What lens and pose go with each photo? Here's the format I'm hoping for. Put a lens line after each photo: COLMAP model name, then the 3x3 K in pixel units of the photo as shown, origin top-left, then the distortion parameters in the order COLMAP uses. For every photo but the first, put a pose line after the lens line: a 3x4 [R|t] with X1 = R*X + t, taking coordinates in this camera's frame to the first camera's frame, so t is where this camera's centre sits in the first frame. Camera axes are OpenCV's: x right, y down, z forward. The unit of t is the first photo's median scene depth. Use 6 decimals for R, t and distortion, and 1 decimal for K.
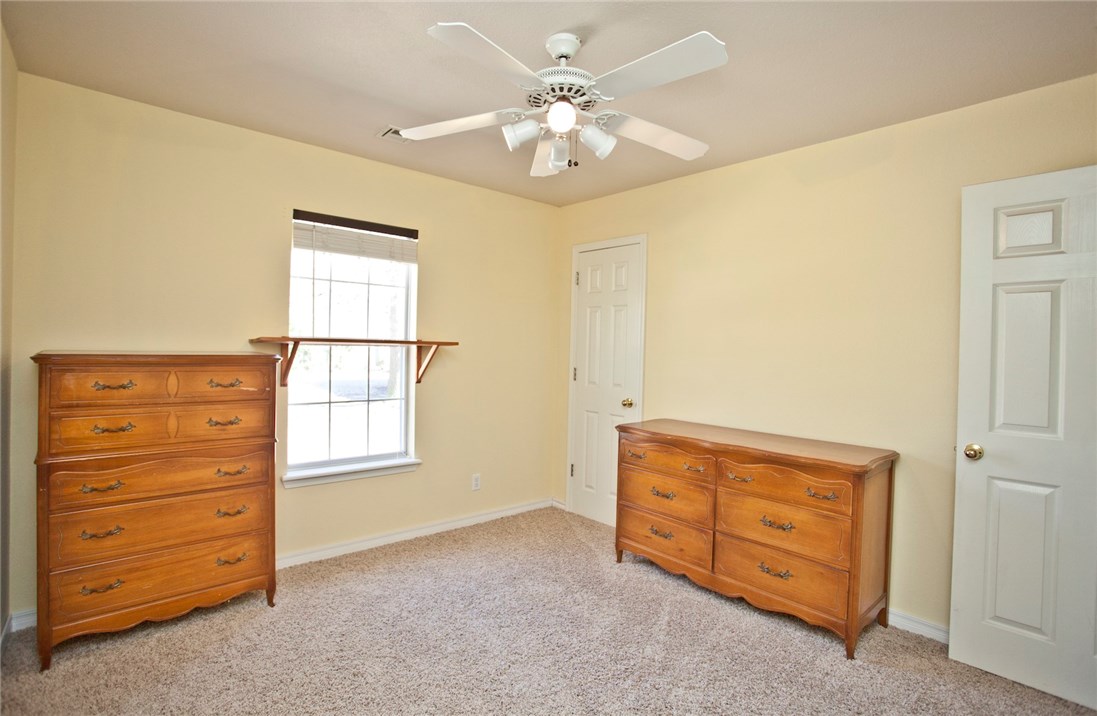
lens RADIAL K [[527.4, 0, 548.5], [0, 527.4, 358.0], [0, 0, 1]] dist [0.000625, 0.000311]
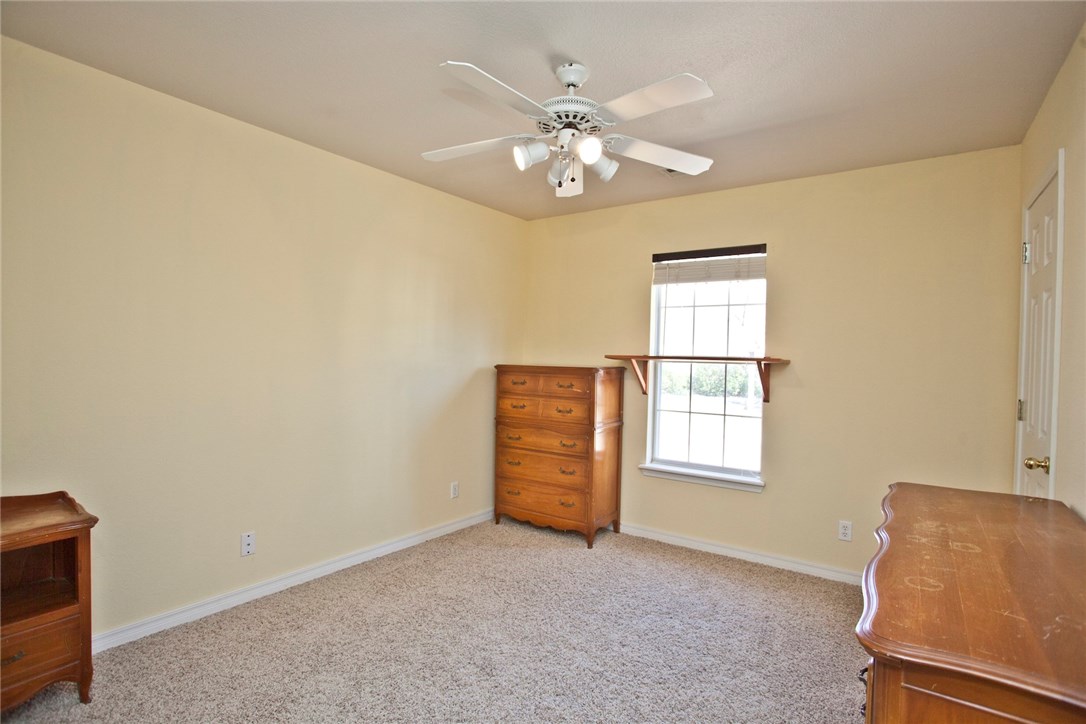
lens RADIAL K [[518.6, 0, 549.1], [0, 518.6, 361.2], [0, 0, 1]] dist [-0.078189, 0.031209]
pose [[0.259040, -0.009999, -0.965815, 0.639726], [-0.037537, 0.999087, -0.020411, 0.007994], [0.965137, 0.041541, 0.258428, 0.444449]]
